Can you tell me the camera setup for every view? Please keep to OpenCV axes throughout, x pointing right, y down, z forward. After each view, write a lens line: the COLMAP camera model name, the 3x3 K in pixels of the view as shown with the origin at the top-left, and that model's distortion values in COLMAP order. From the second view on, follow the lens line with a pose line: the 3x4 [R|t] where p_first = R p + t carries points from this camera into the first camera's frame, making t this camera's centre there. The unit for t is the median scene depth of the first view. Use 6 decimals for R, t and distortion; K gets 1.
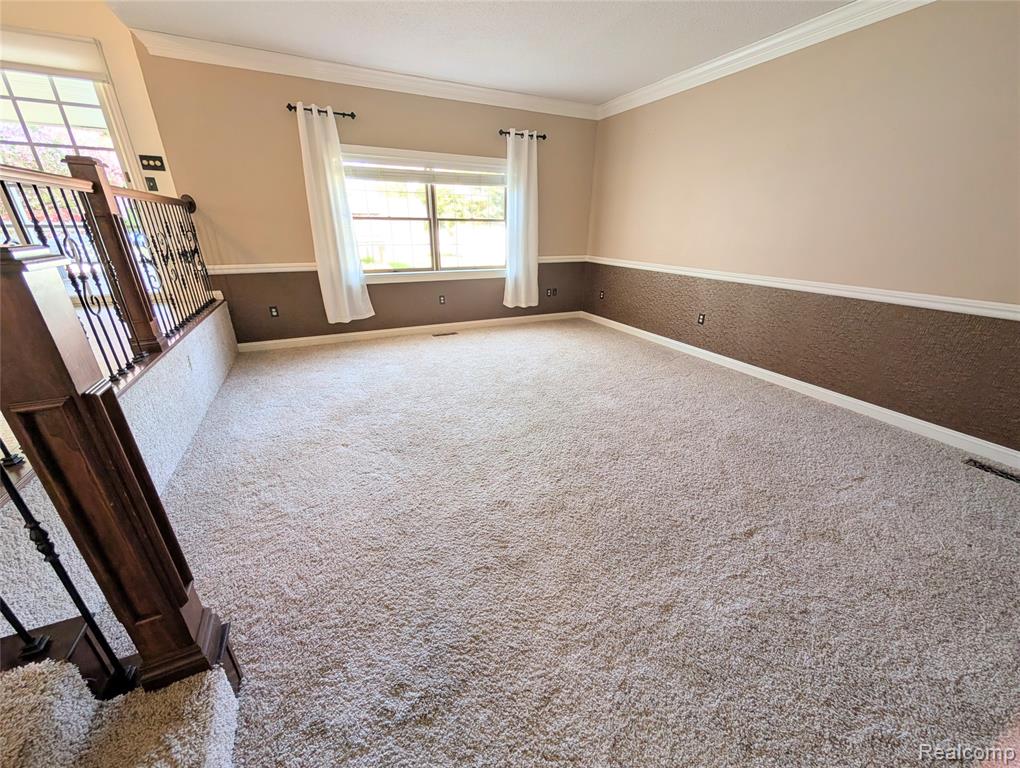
lens RADIAL K [[386.7, 0, 511.0], [0, 386.7, 386.4], [0, 0, 1]] dist [-0.002448, 0.000416]
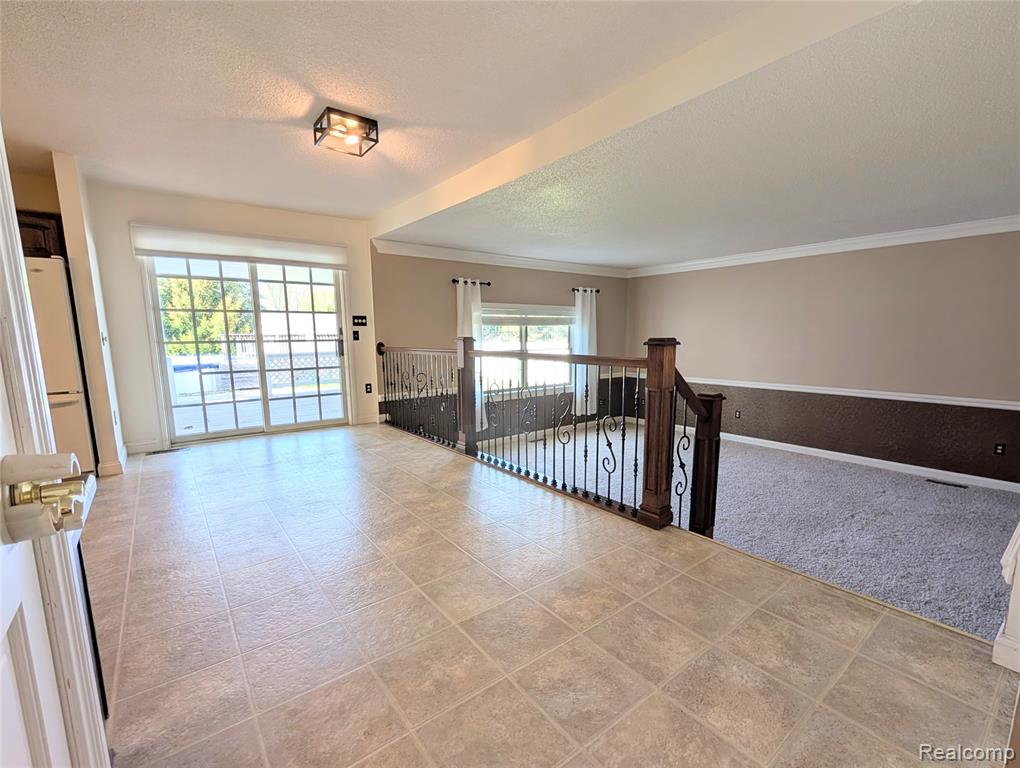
lens RADIAL K [[457.5, 0, 509.4], [0, 457.5, 402.1], [0, 0, 1]] dist [-0.002522, -0.000279]
pose [[0.977923, -0.050397, 0.202798, -0.722435], [0.097902, 0.967879, -0.231570, 0.093581], [-0.184613, 0.246312, 0.951445, -0.480540]]
